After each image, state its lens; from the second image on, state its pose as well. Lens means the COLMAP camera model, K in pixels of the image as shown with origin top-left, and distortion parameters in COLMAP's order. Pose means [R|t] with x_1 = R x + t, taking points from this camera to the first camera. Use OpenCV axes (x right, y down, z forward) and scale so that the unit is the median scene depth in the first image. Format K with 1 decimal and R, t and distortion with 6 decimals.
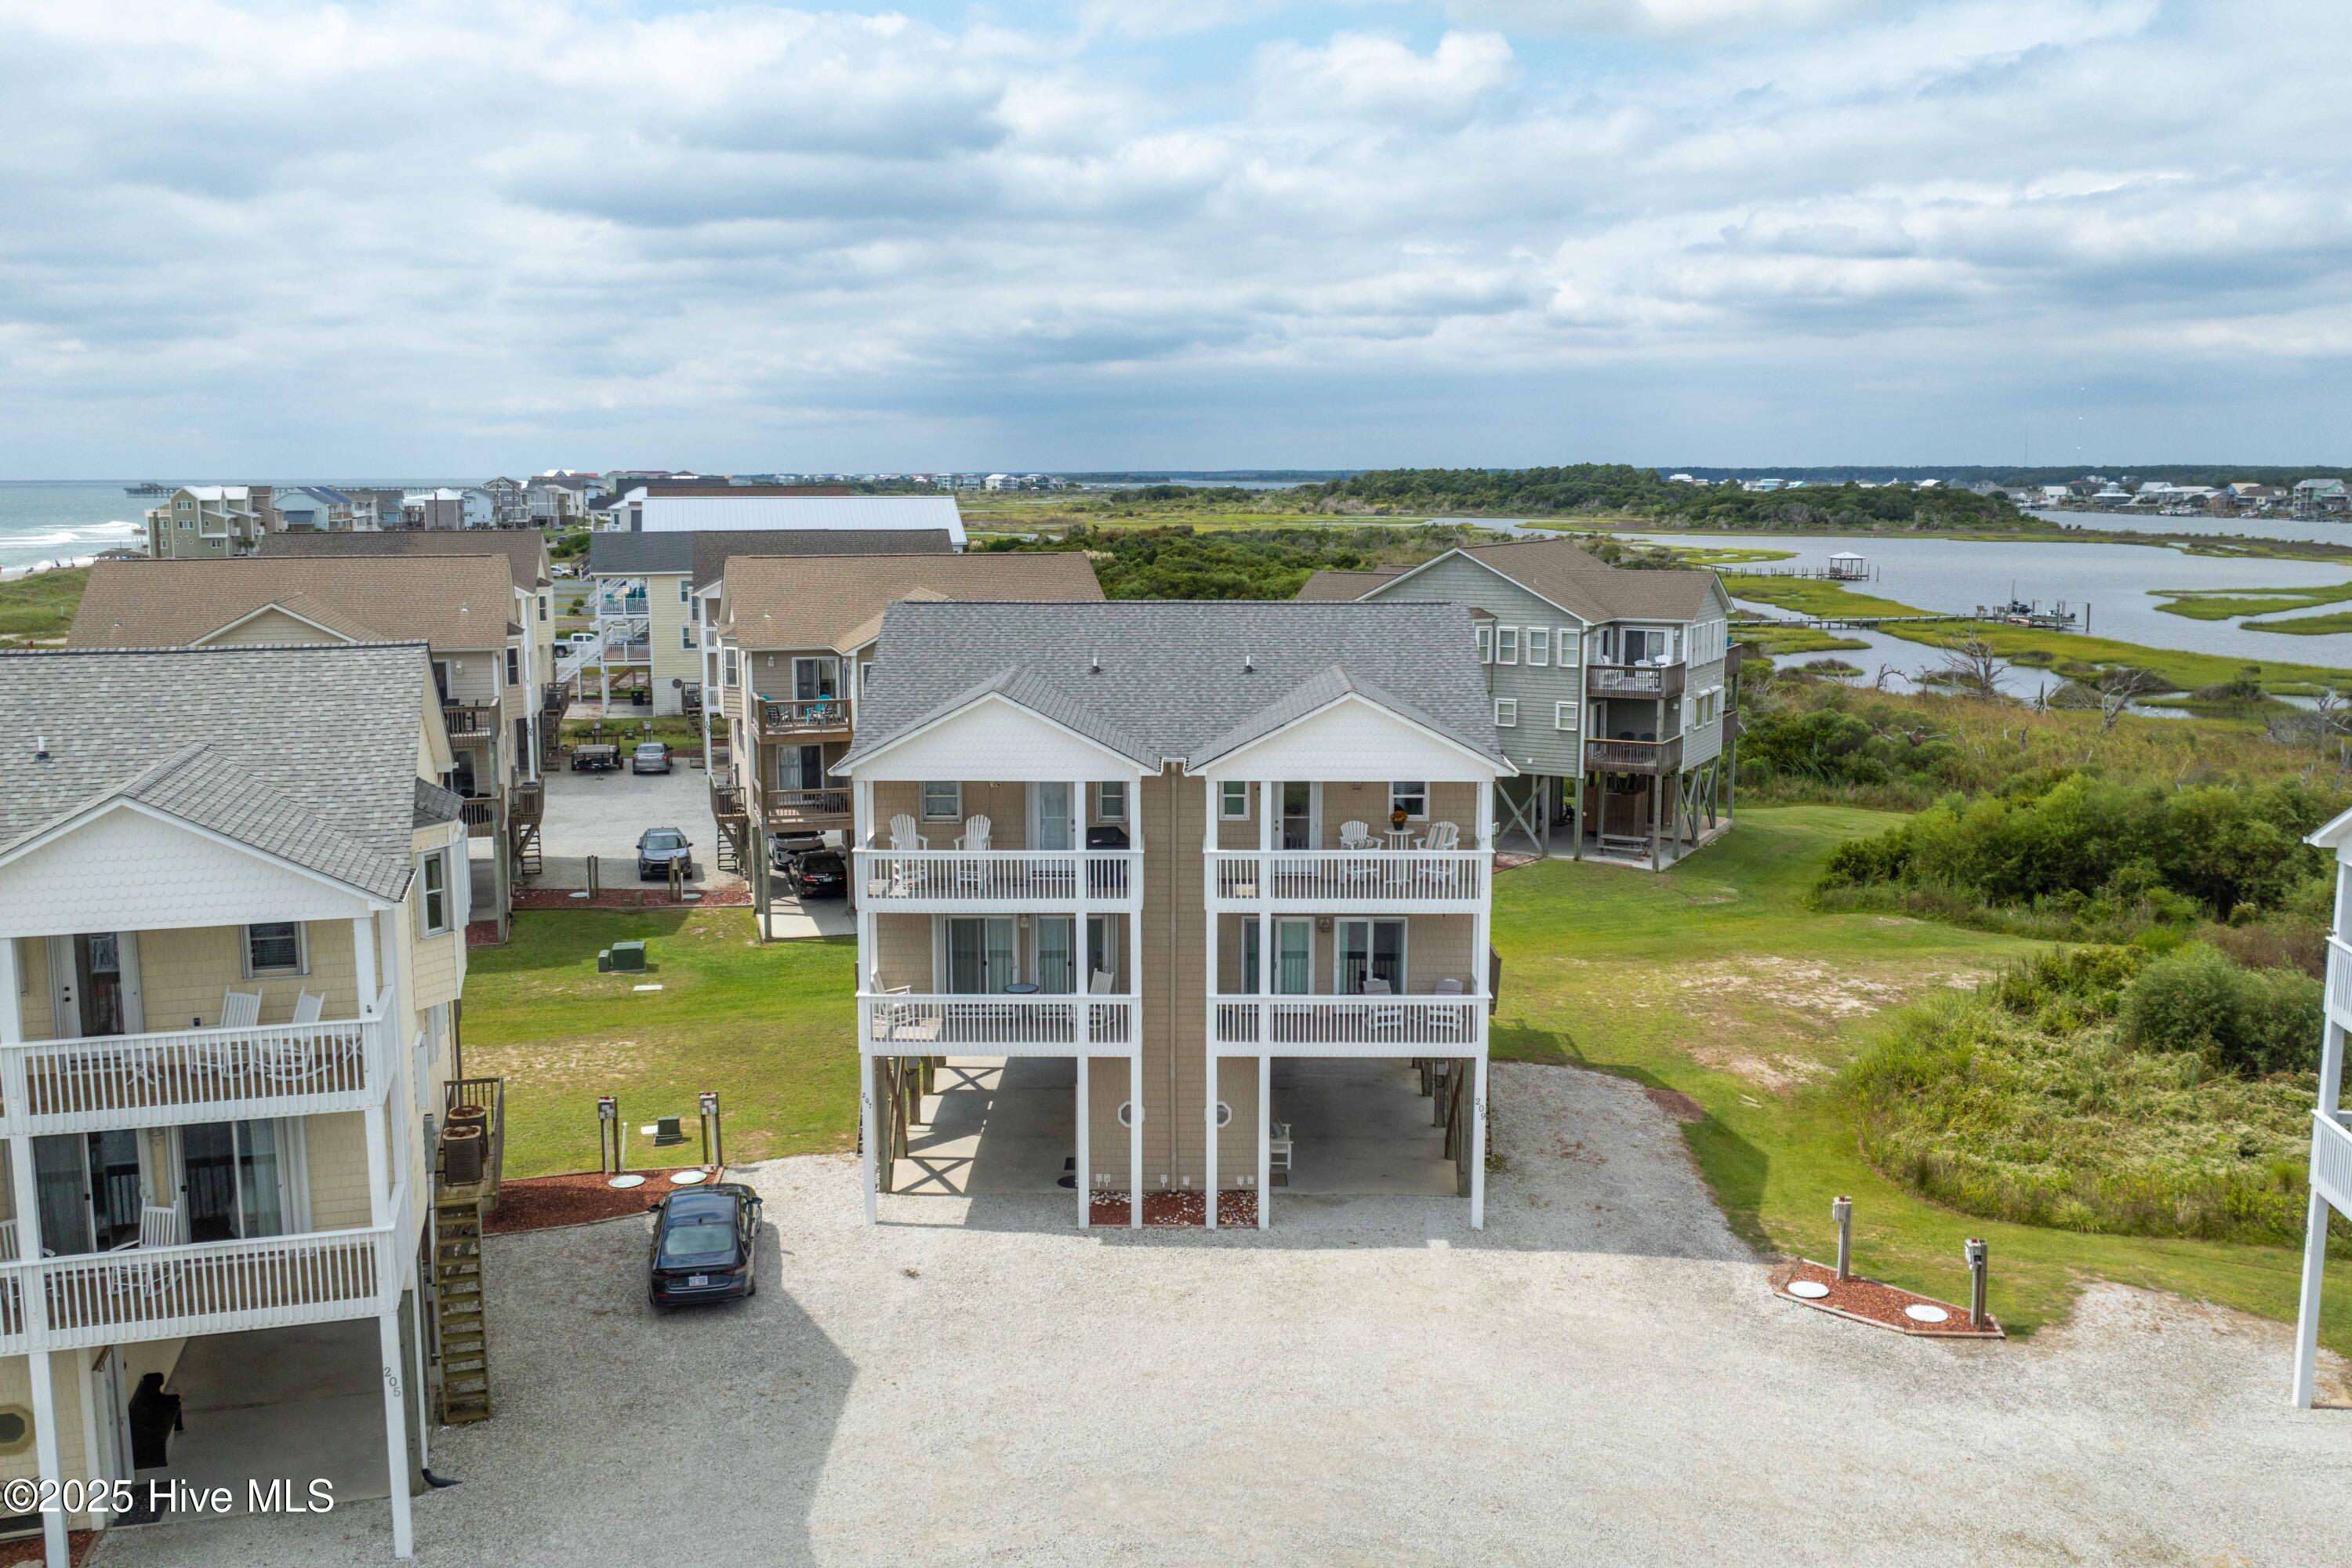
lens RADIAL K [[1947.9, 0, 1166.8], [0, 1947.9, 796.4], [0, 0, 1]] dist [-0.014390, -0.032135]
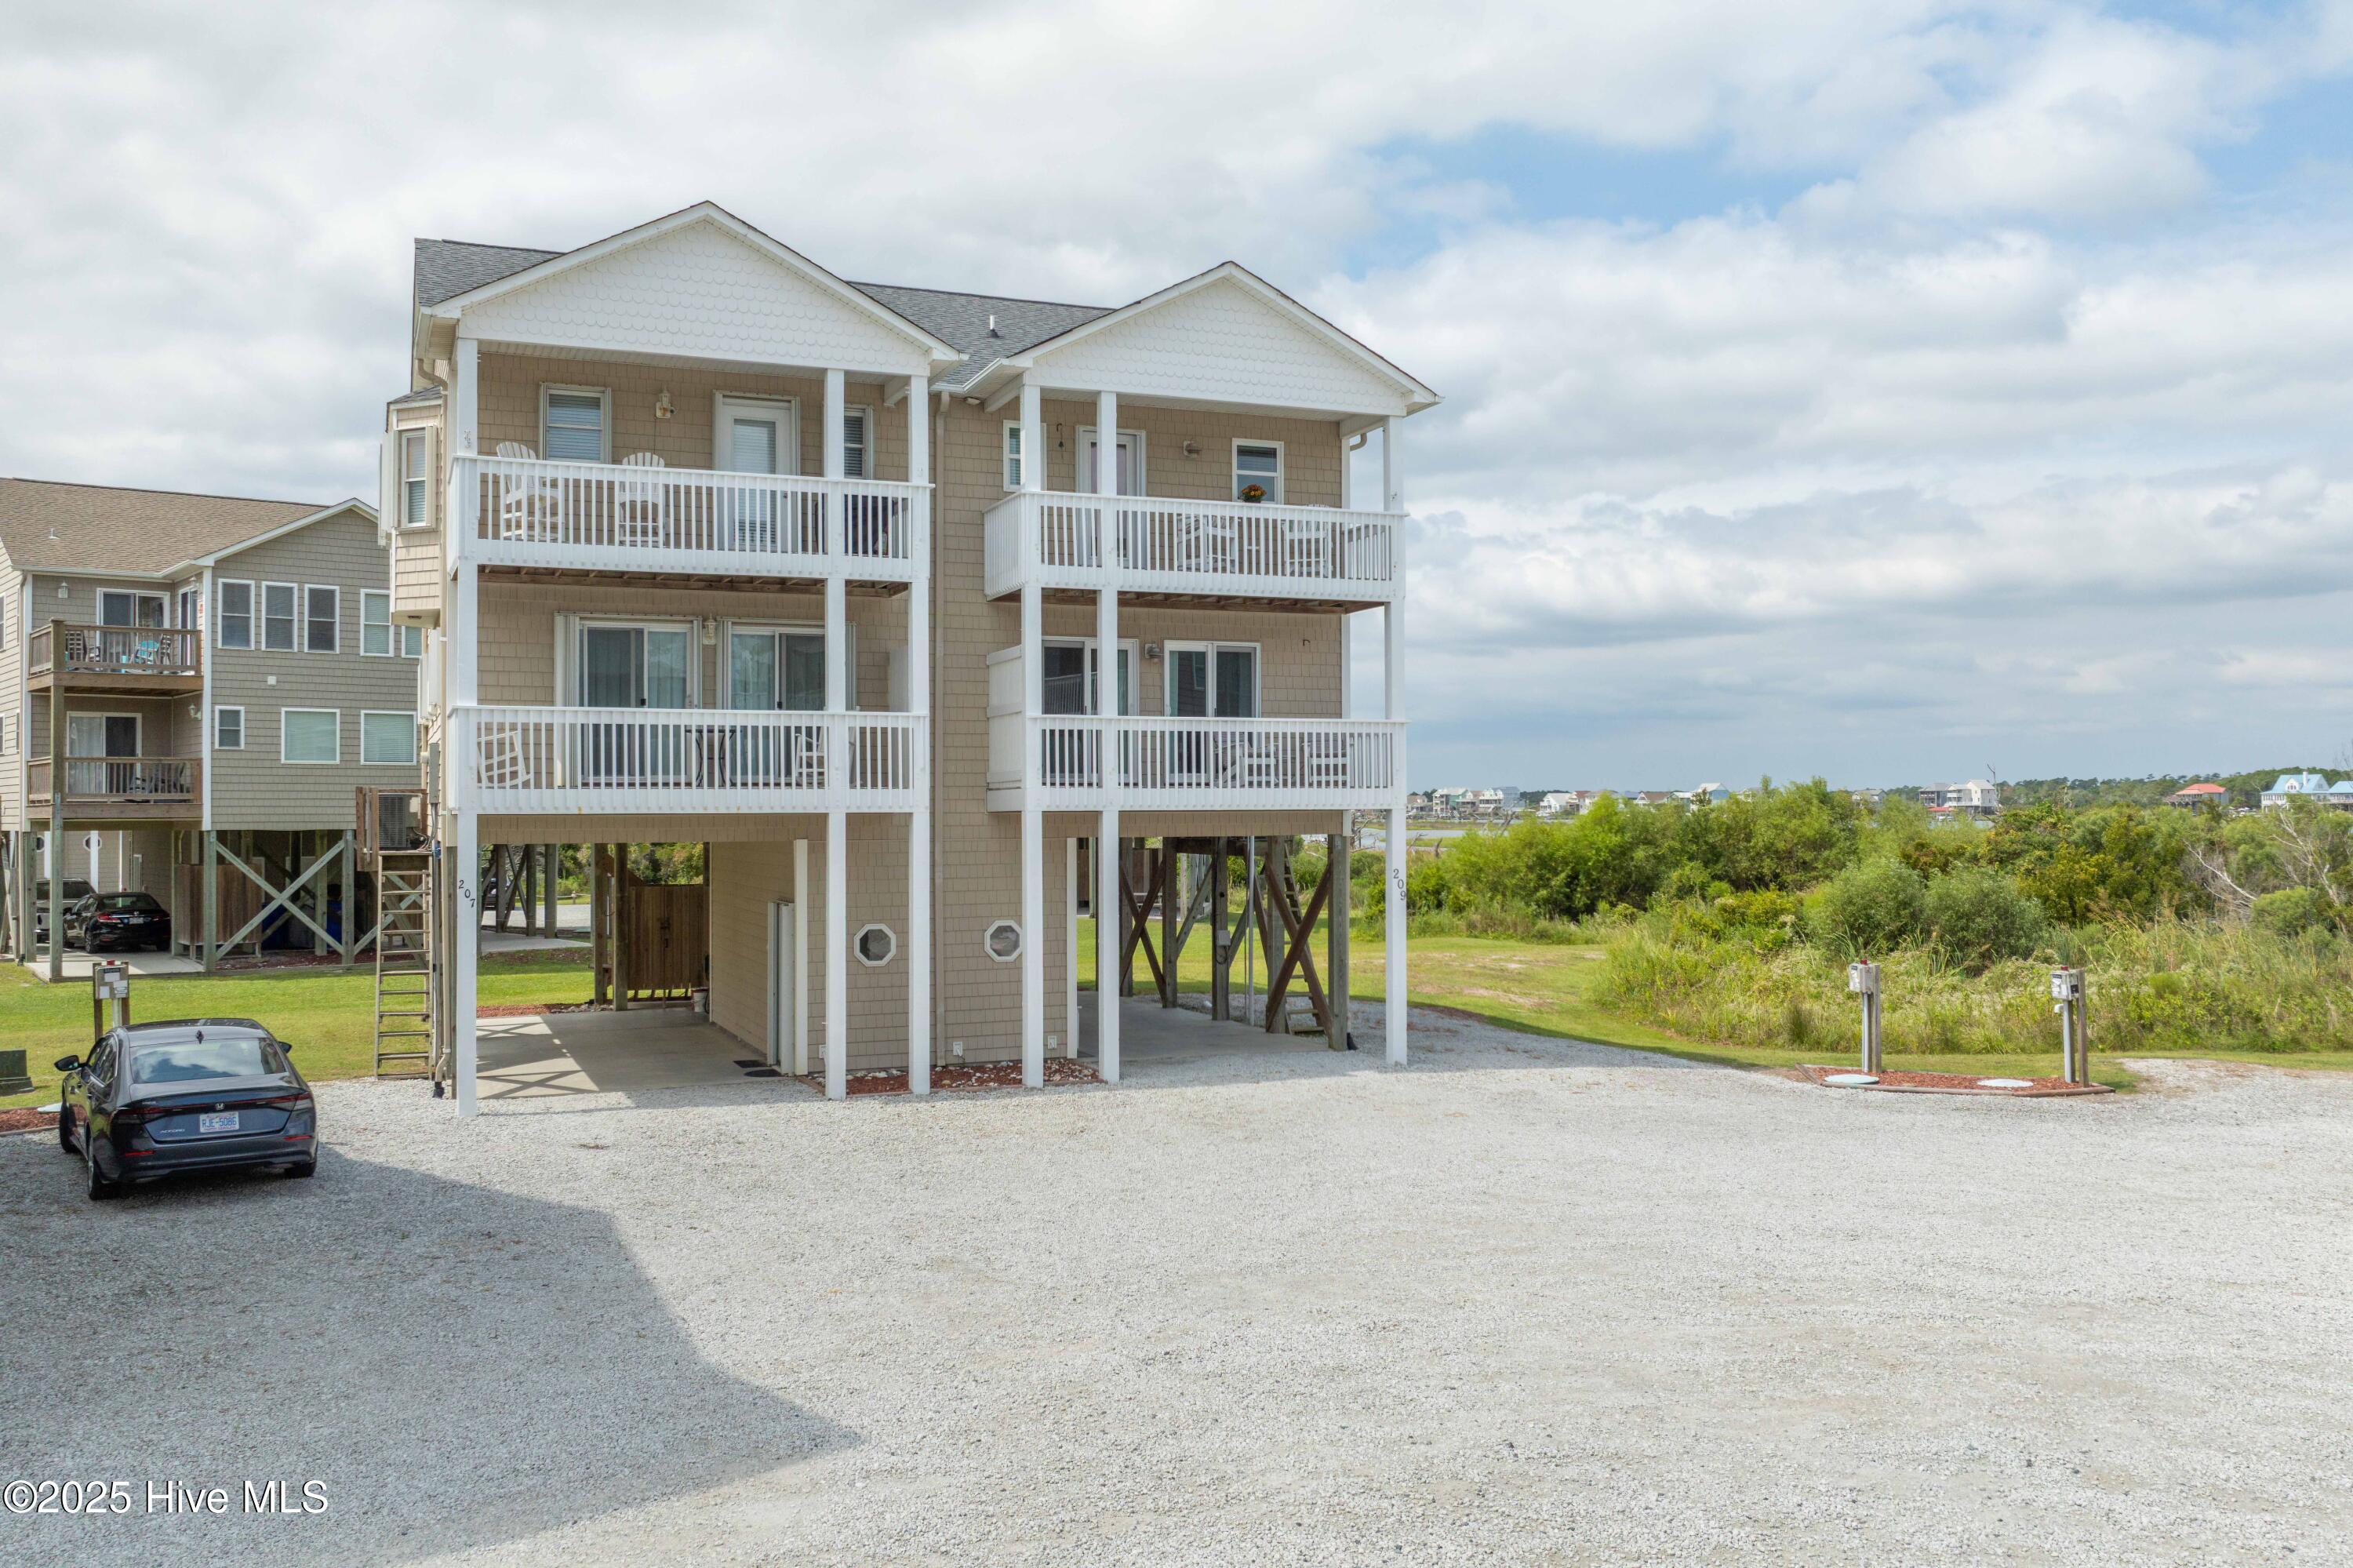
lens RADIAL K [[1948.8, 0, 1213.3], [0, 1948.8, 779.8], [0, 0, 1]] dist [-0.014390, -0.032135]
pose [[0.912506, 0.003066, 0.409052, -0.185479], [0.069352, 0.984336, -0.162088, 0.229260], [-0.403142, 0.176274, 0.898000, 0.382216]]
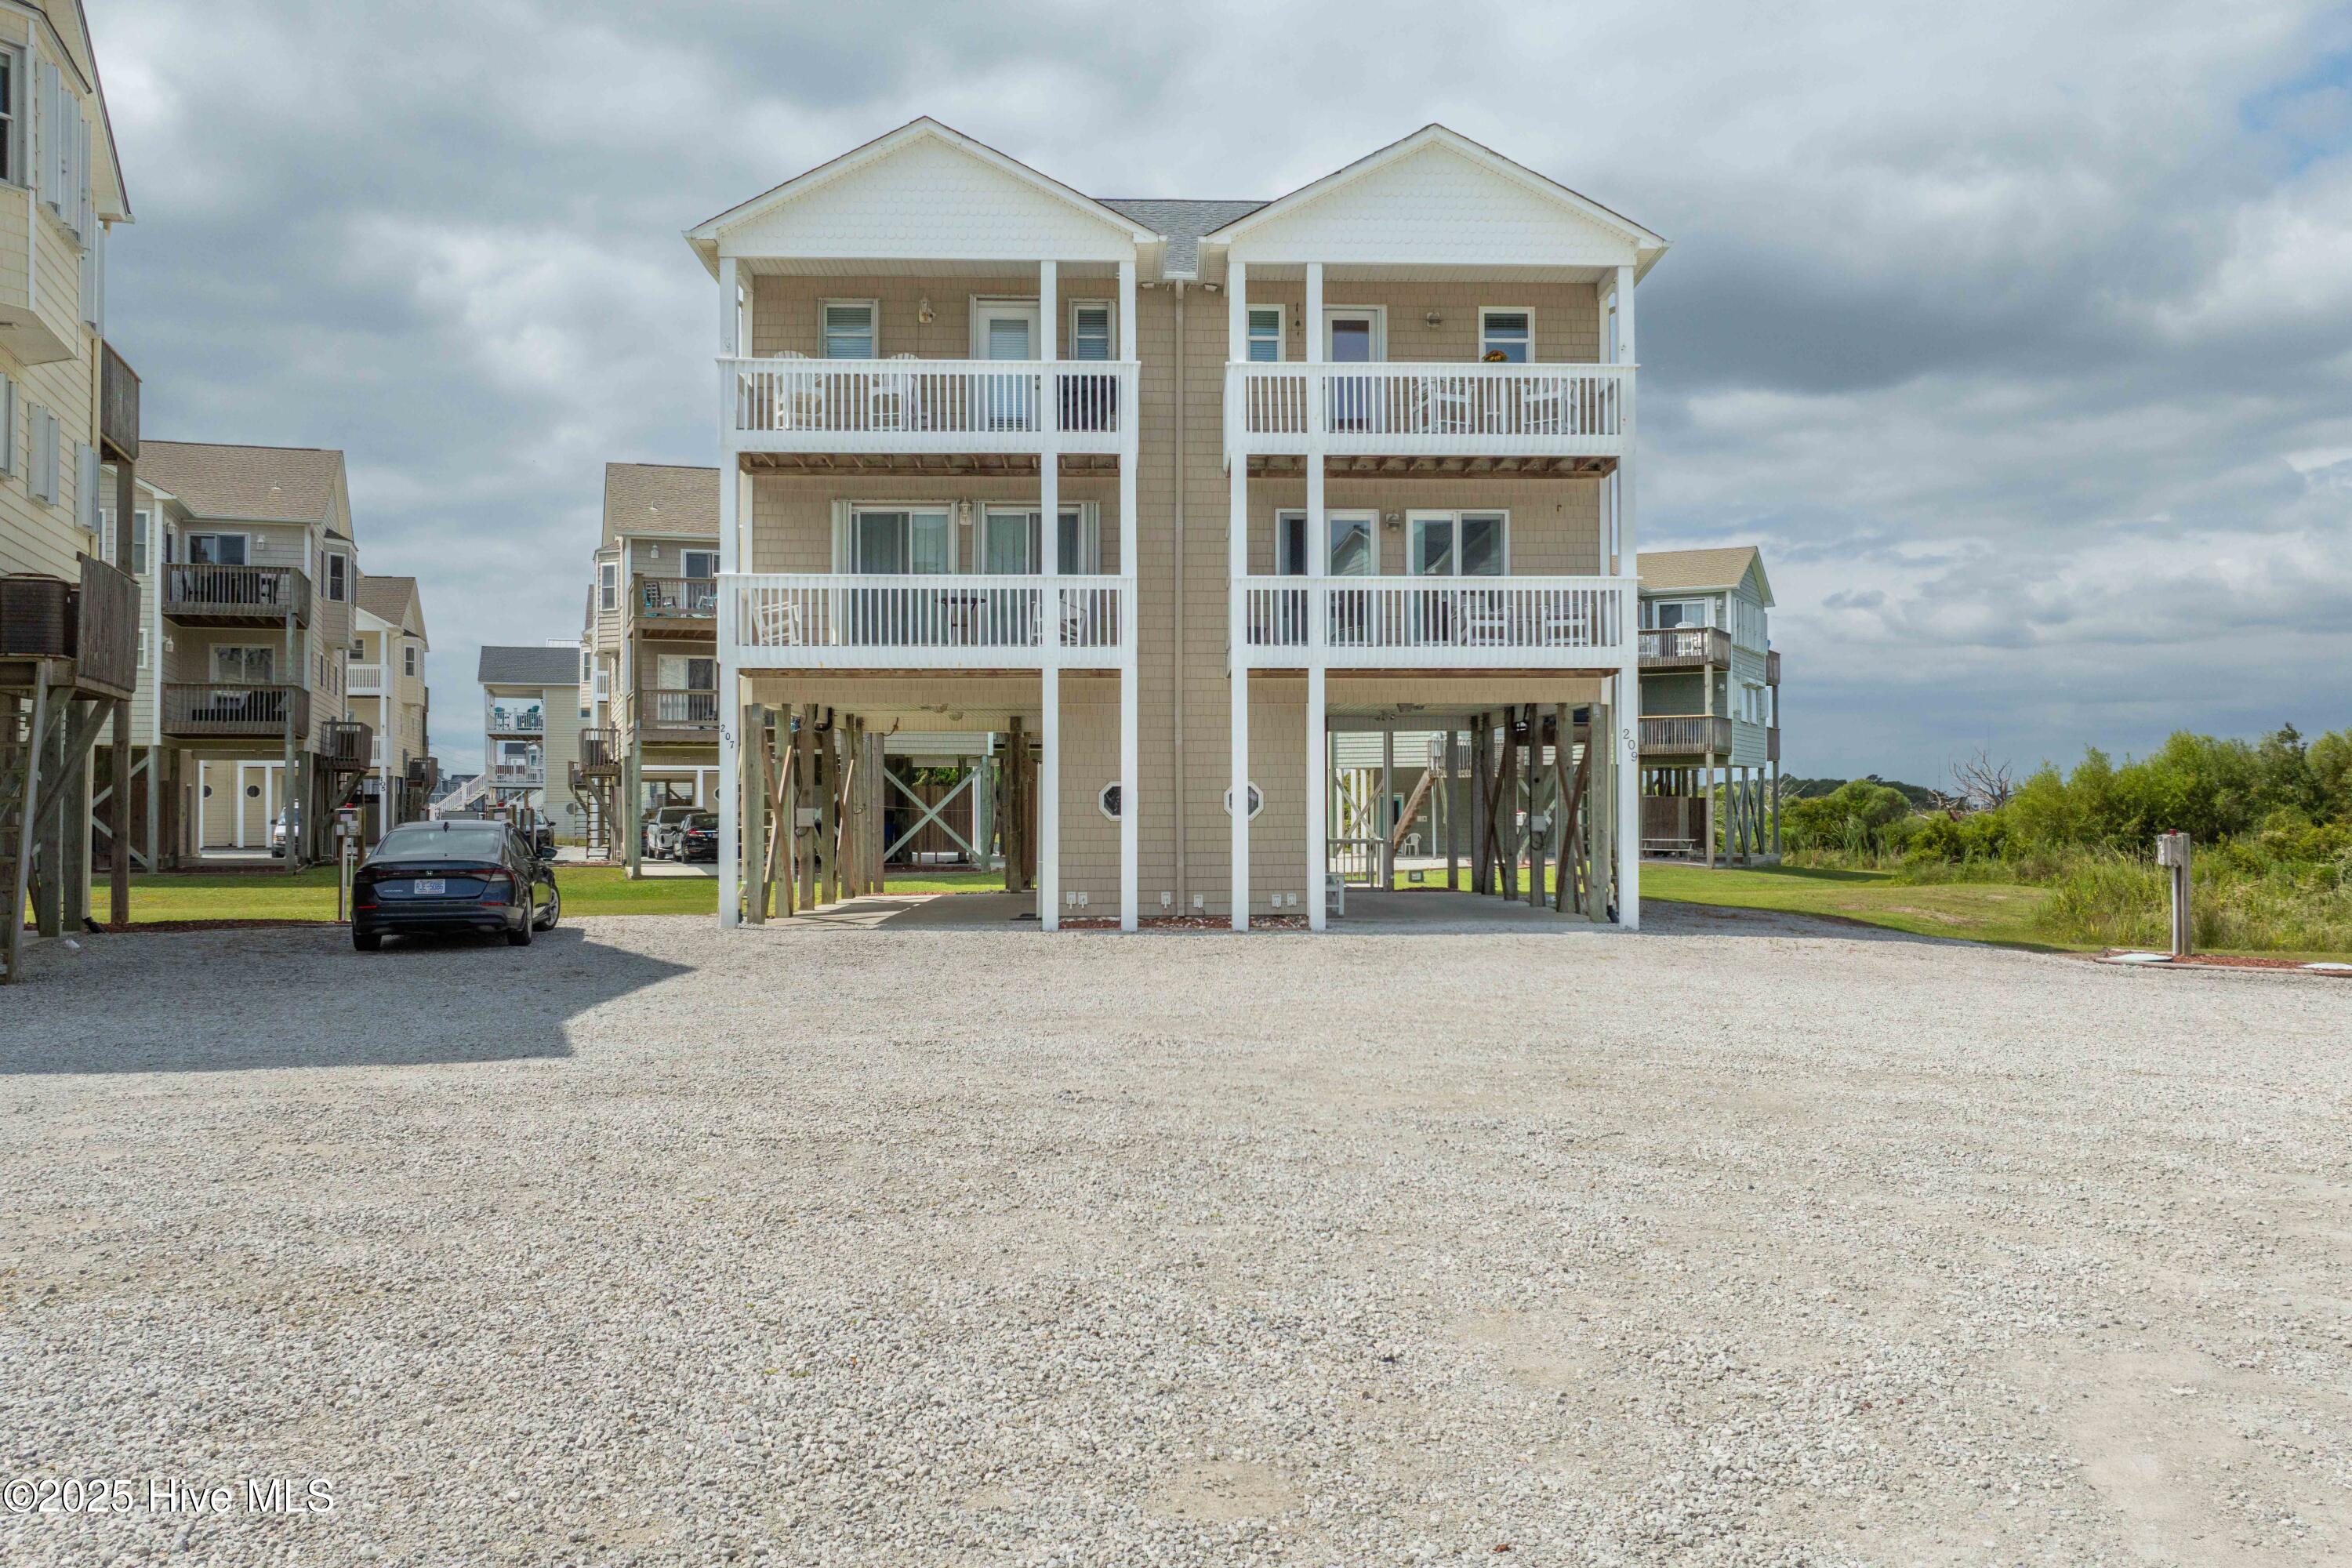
lens RADIAL K [[1947.9, 0, 1240.0], [0, 1947.9, 785.6], [0, 0, 1]] dist [-0.014390, -0.032135]
pose [[0.997787, -0.001334, 0.066471, -0.021904], [0.012870, 0.984763, -0.173424, 0.287912], [-0.065227, 0.173895, 0.982602, 0.330399]]
